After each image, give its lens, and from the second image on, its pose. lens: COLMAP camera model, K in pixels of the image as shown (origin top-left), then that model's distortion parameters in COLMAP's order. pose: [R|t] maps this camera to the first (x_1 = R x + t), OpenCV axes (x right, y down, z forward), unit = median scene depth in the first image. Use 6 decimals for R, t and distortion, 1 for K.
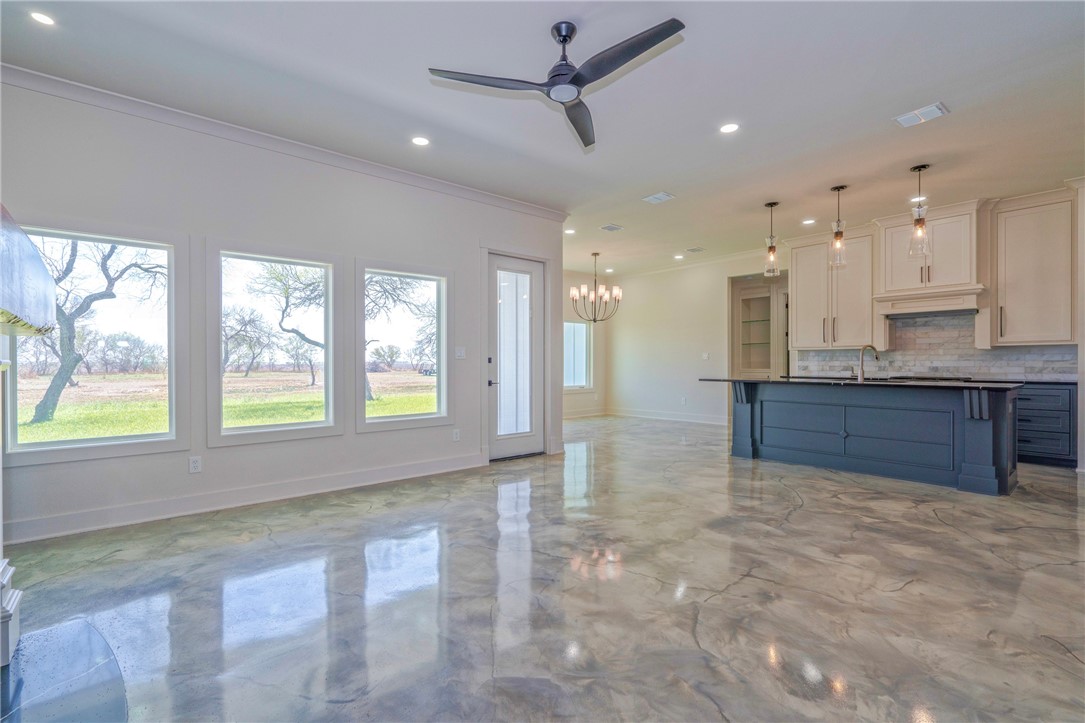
lens RADIAL K [[486.5, 0, 545.4], [0, 486.5, 363.0], [0, 0, 1]] dist [-0.010714, 0.002374]
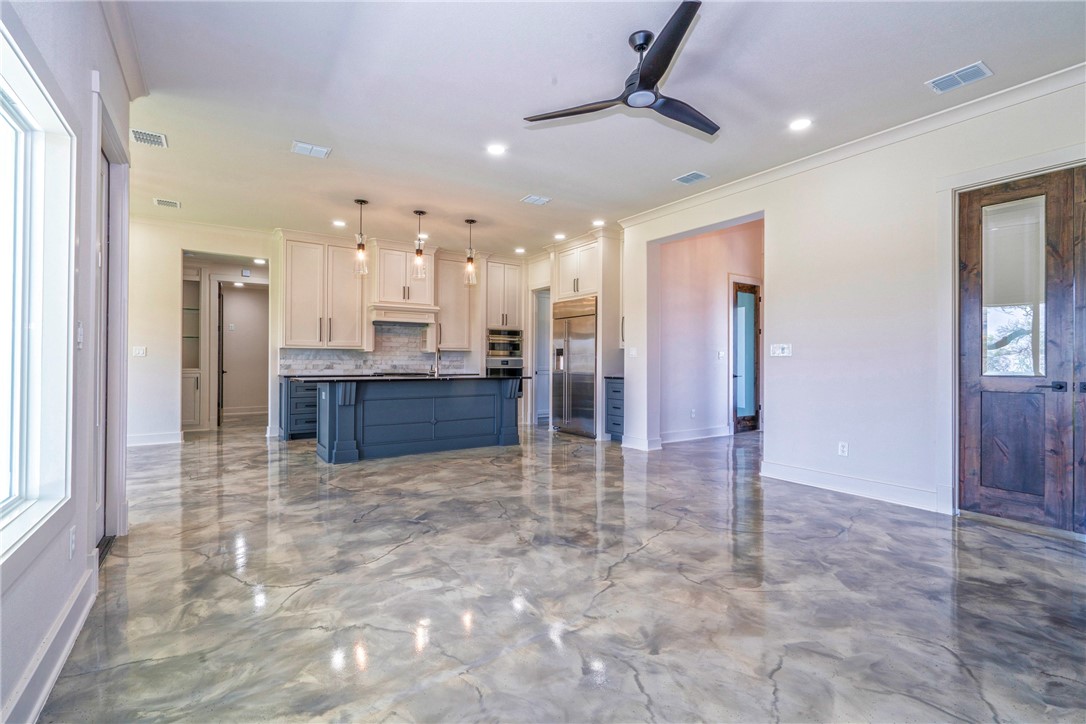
lens RADIAL K [[486.9, 0, 534.2], [0, 486.9, 367.1], [0, 0, 1]] dist [-0.010714, 0.002374]
pose [[0.123366, -0.008853, 0.992322, -0.635793], [-0.004392, 0.999946, 0.009467, -0.000377], [-0.992352, -0.005526, 0.123321, 0.692530]]
